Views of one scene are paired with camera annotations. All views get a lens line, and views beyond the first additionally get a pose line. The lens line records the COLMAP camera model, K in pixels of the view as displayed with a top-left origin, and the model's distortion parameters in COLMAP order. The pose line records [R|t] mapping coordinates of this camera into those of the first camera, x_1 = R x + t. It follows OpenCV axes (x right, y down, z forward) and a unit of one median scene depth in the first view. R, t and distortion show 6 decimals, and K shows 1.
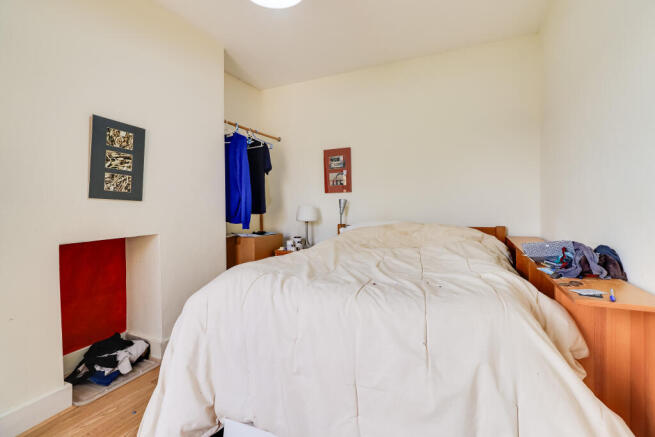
lens RADIAL K [[311.4, 0, 326.9], [0, 311.4, 210.7], [0, 0, 1]] dist [0.000960, -0.000053]
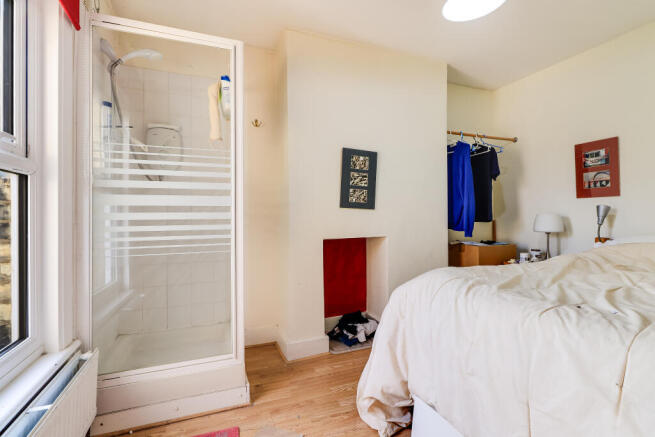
lens RADIAL K [[312.8, 0, 327.8], [0, 312.8, 216.7], [0, 0, 1]] dist [-0.000506, -0.000230]
pose [[0.727494, 0.010908, -0.686028, 0.118077], [-0.013637, 0.999906, 0.001438, -0.000918], [0.685979, 0.008309, 0.727574, -0.043045]]
